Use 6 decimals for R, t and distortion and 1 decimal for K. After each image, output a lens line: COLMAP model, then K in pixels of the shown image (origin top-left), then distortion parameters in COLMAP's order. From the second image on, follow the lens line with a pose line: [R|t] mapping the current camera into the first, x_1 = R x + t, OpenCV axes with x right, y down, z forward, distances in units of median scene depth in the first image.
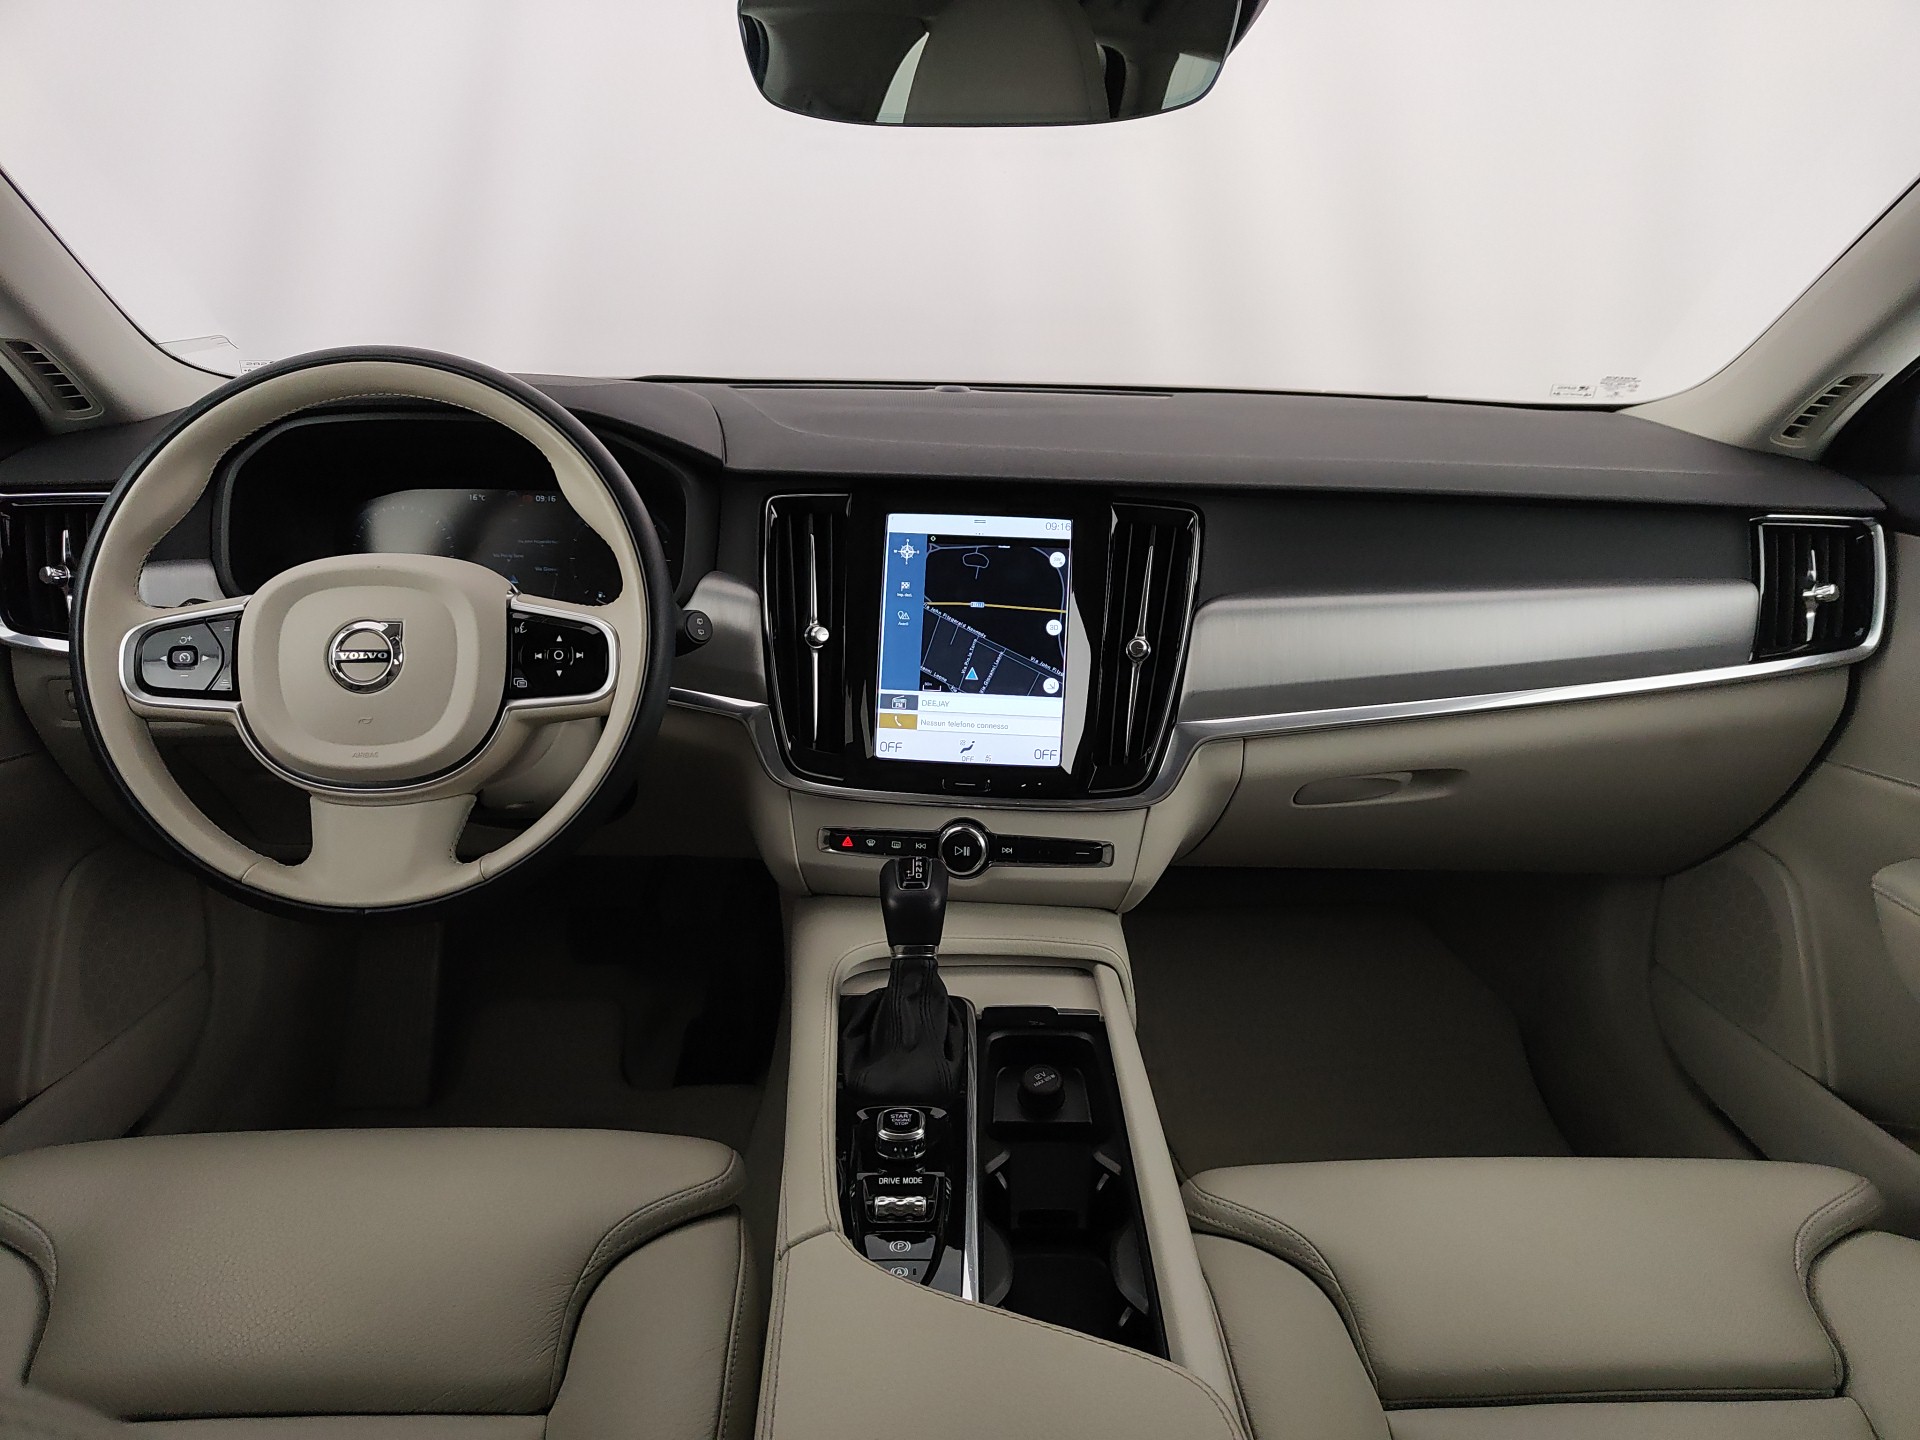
lens RADIAL K [[1335.9, 0, 970.6], [0, 1335.9, 714.5], [0, 0, 1]] dist [0.029291, 0.001893]
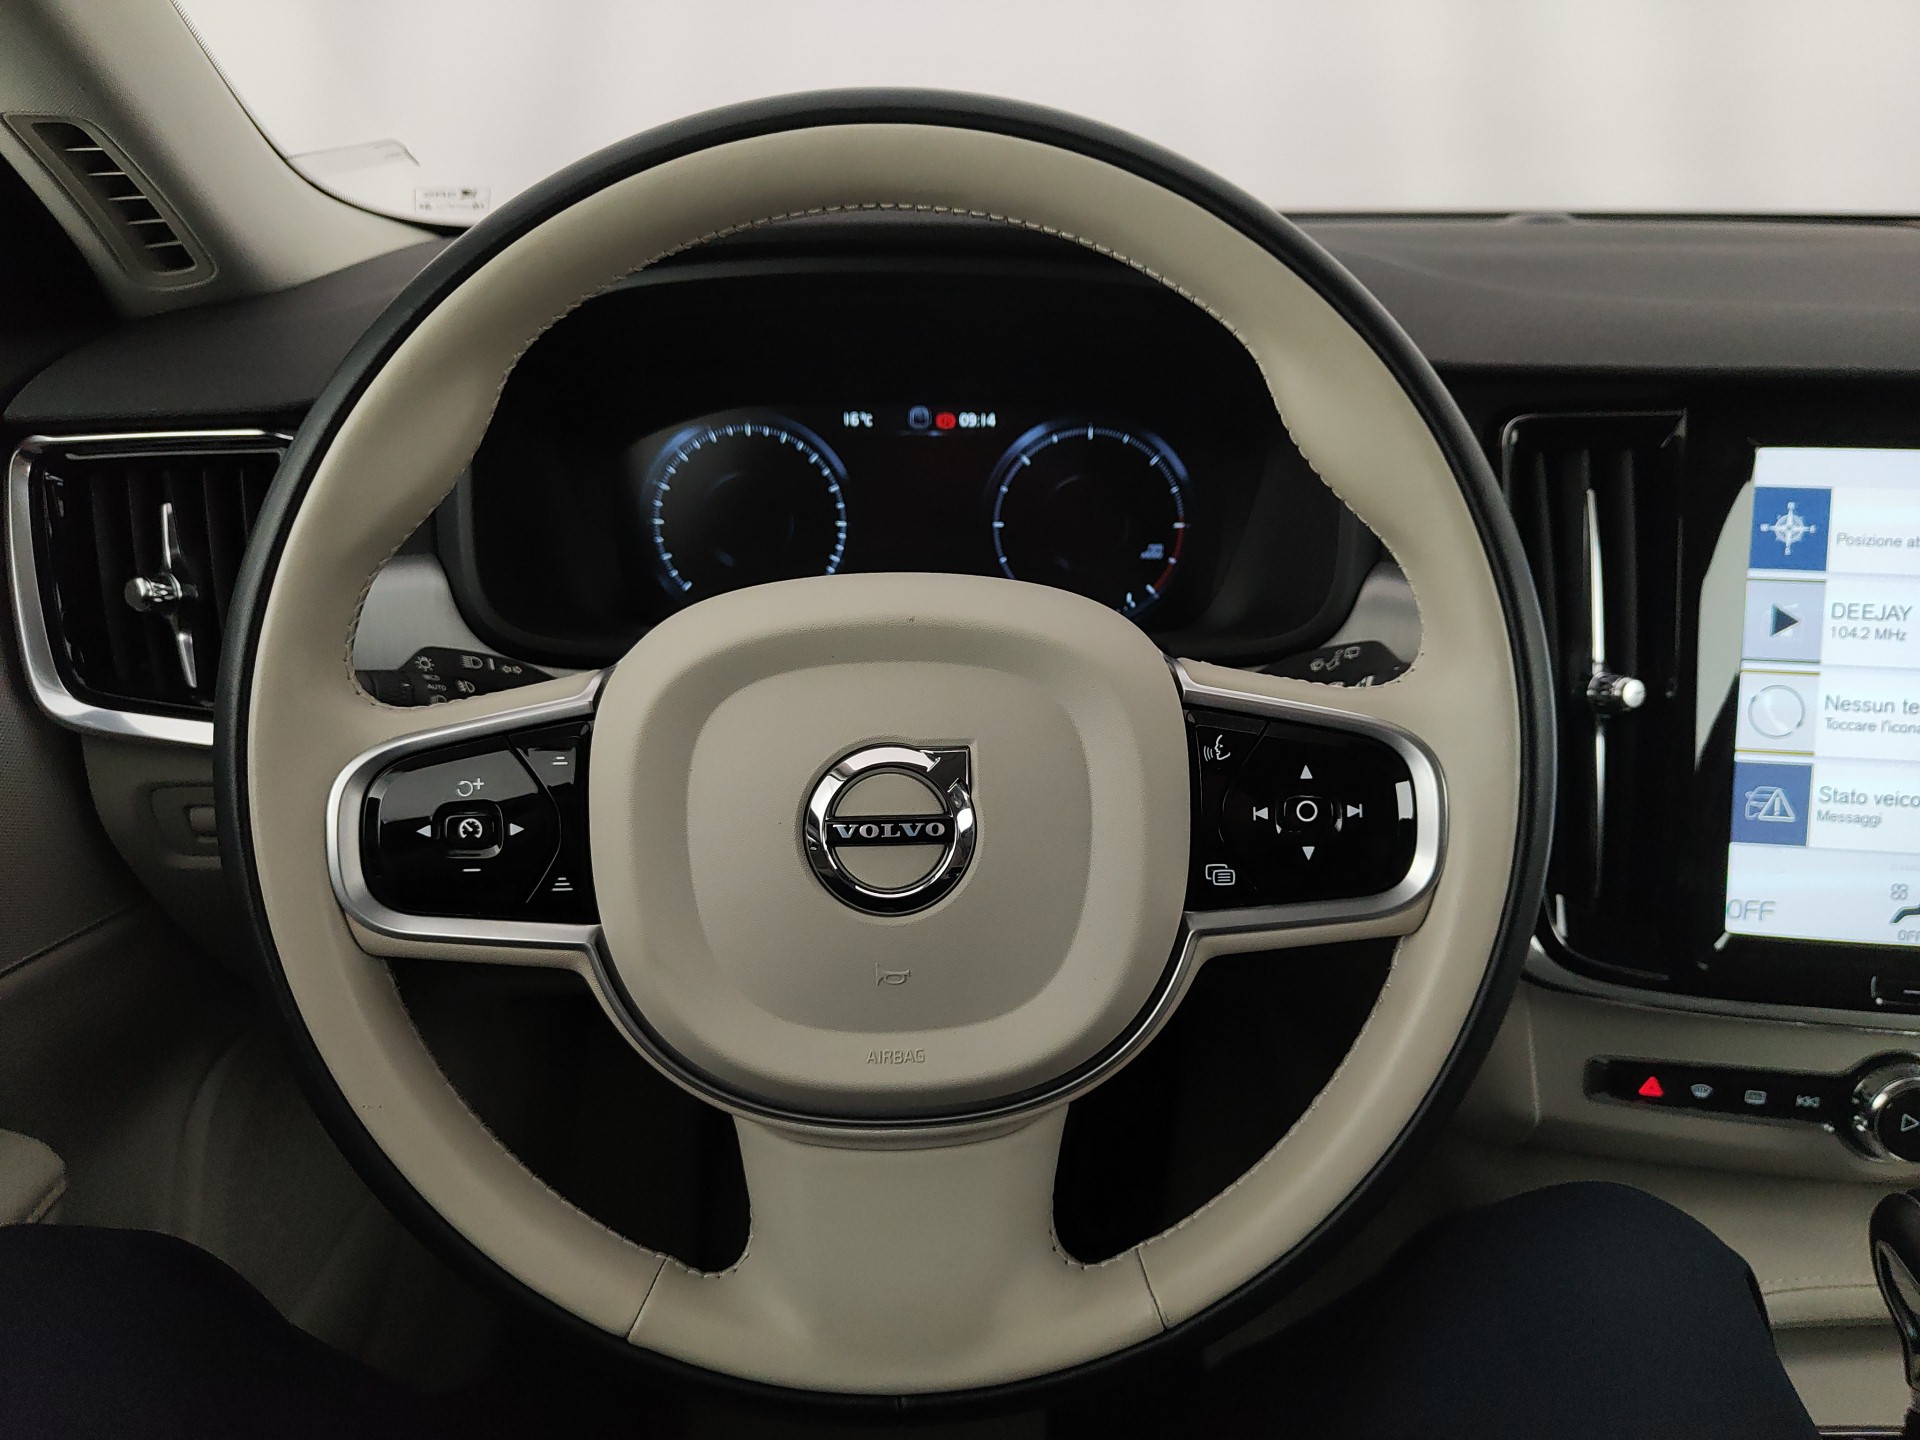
lens RADIAL K [[1331.6, 0, 960.0], [0, 1331.6, 720.0], [0, 0, 1]] dist [0.002425, 0.002643]
pose [[0.999614, -0.005751, -0.027184, -0.350433], [0.008142, 0.996029, 0.088655, -0.096926], [0.026566, -0.088842, 0.995691, 0.491012]]
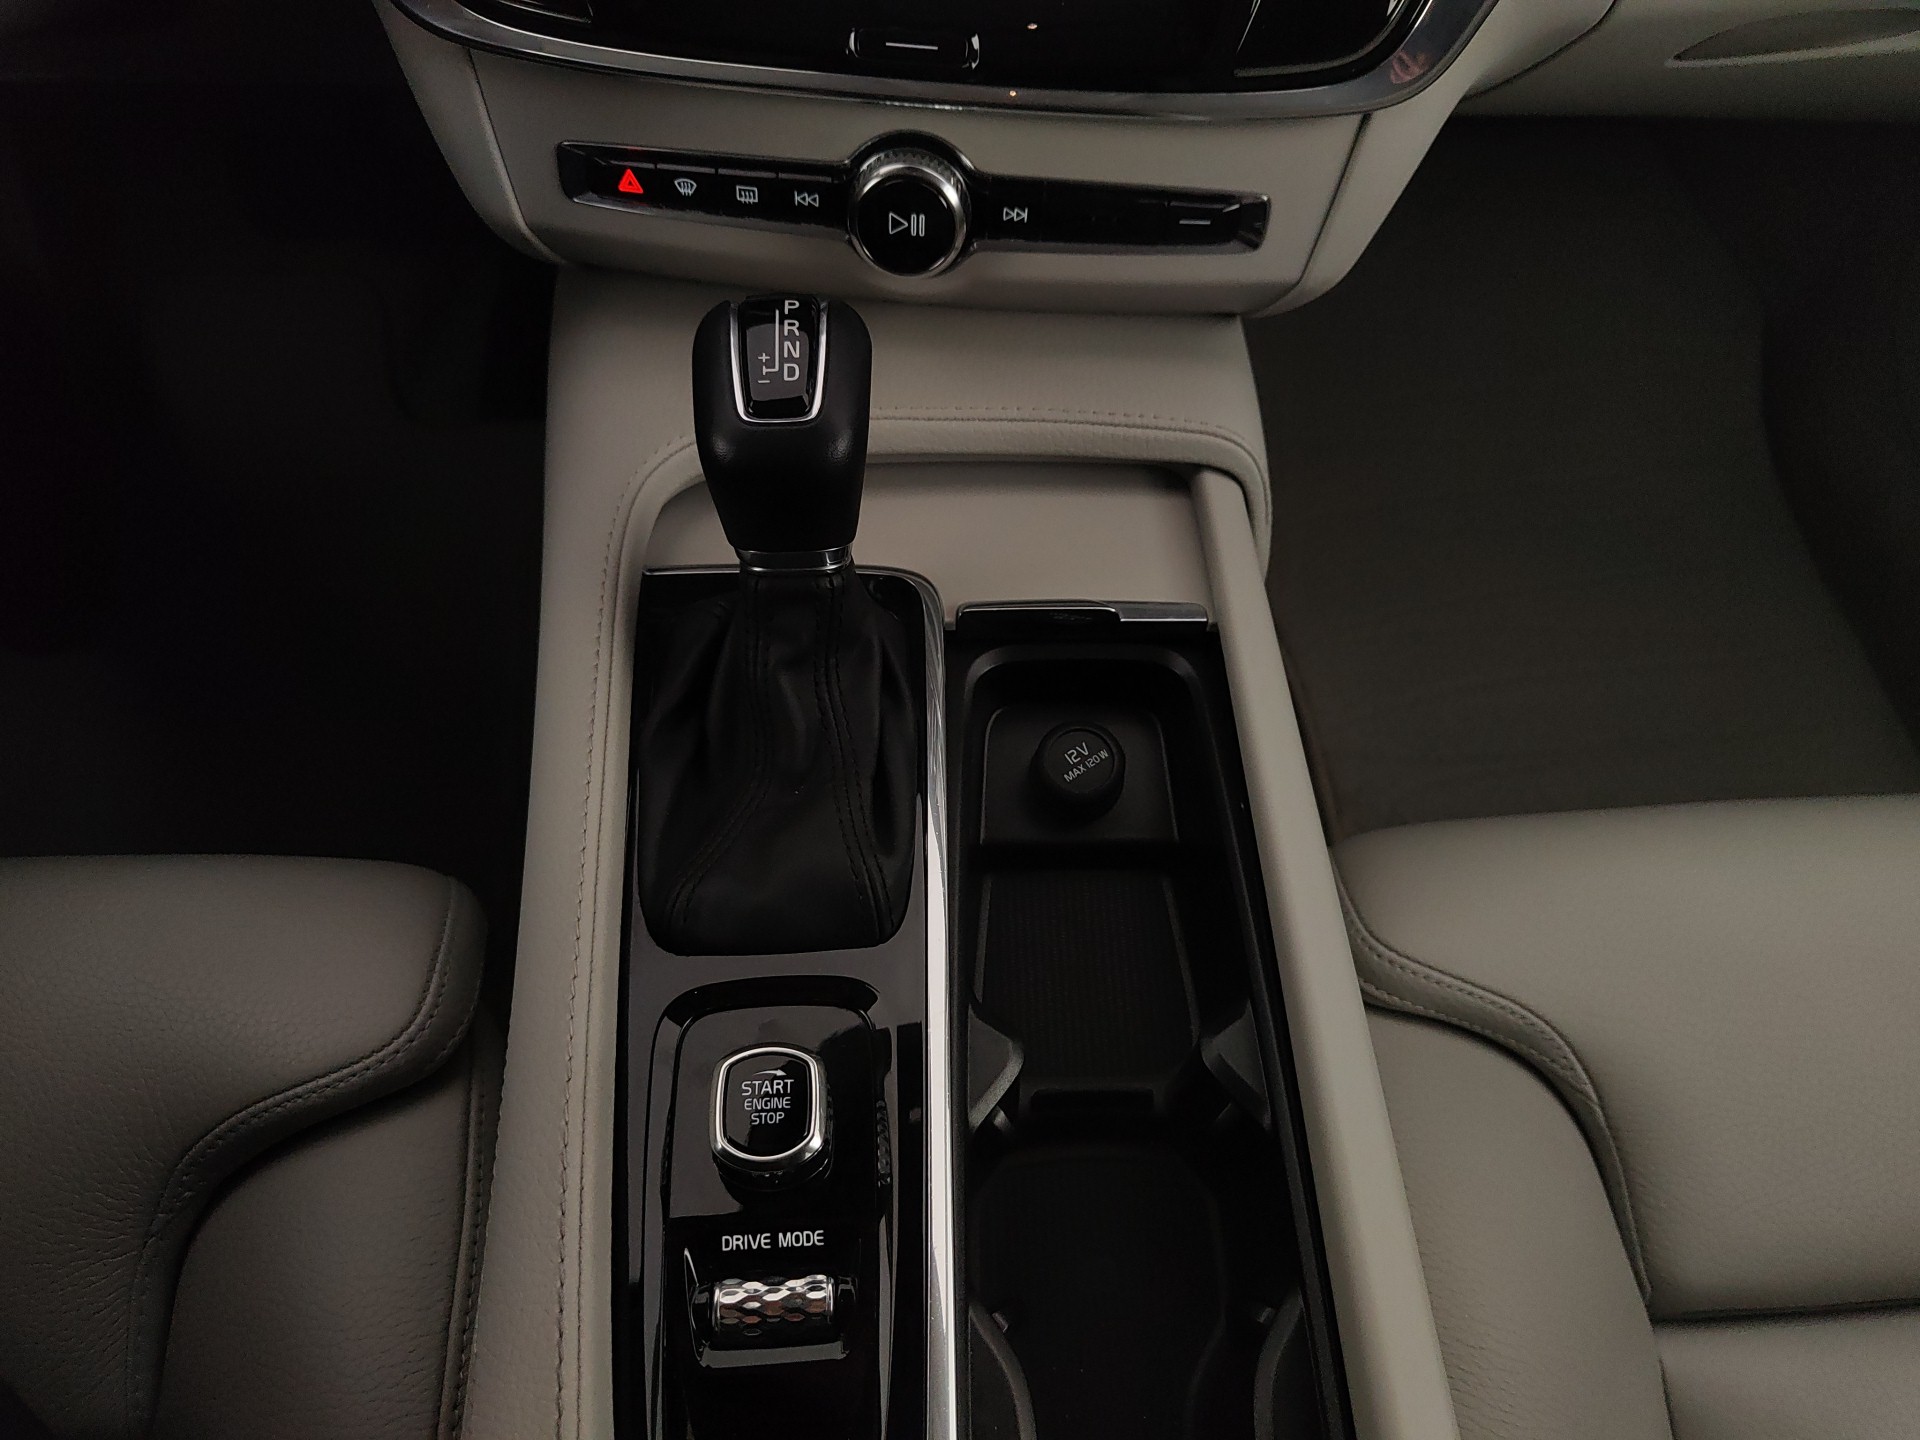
lens RADIAL K [[1335.9, 0, 970.6], [0, 1335.9, 714.5], [0, 0, 1]] dist [0.029291, 0.001893]
pose [[0.999617, -0.009758, 0.025896, 0.001027], [-0.008700, 0.777503, 0.628819, -0.039402], [-0.026270, -0.628804, 0.777120, 0.575287]]
